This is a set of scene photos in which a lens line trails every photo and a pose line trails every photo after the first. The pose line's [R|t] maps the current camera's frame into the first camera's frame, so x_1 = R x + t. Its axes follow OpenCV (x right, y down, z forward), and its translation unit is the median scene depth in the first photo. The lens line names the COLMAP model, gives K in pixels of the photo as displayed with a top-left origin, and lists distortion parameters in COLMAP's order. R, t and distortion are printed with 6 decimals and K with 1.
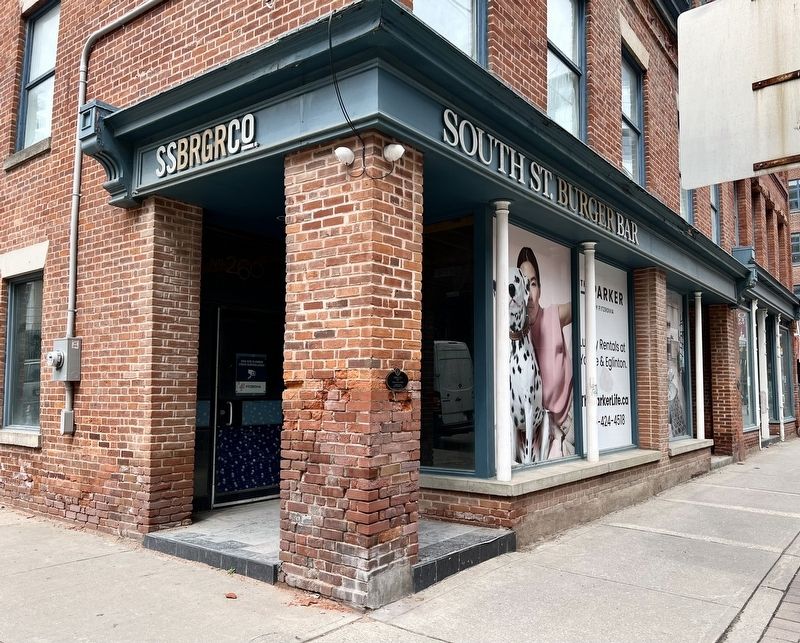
lens RADIAL K [[635.7, 0, 404.7], [0, 635.7, 324.5], [0, 0, 1]] dist [0.068696, -0.002843]
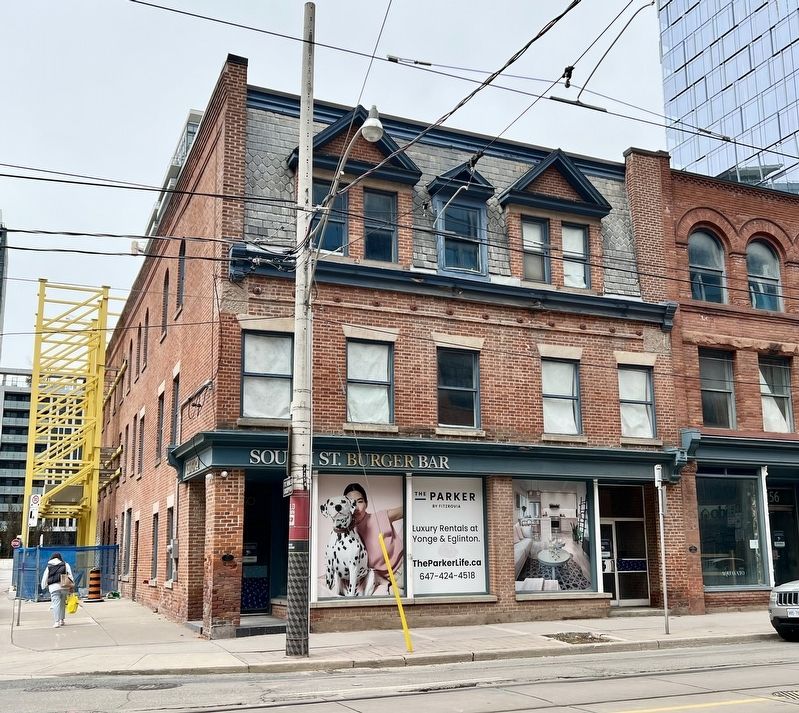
lens RADIAL K [[834.2, 0, 398.0], [0, 834.2, 355.1], [0, 0, 1]] dist [0.047724, 0.000000]
pose [[0.866003, -0.133533, -0.481880, 1.666038], [0.070109, 0.986589, -0.147398, -0.127410], [0.495100, 0.093863, 0.863751, -1.236791]]
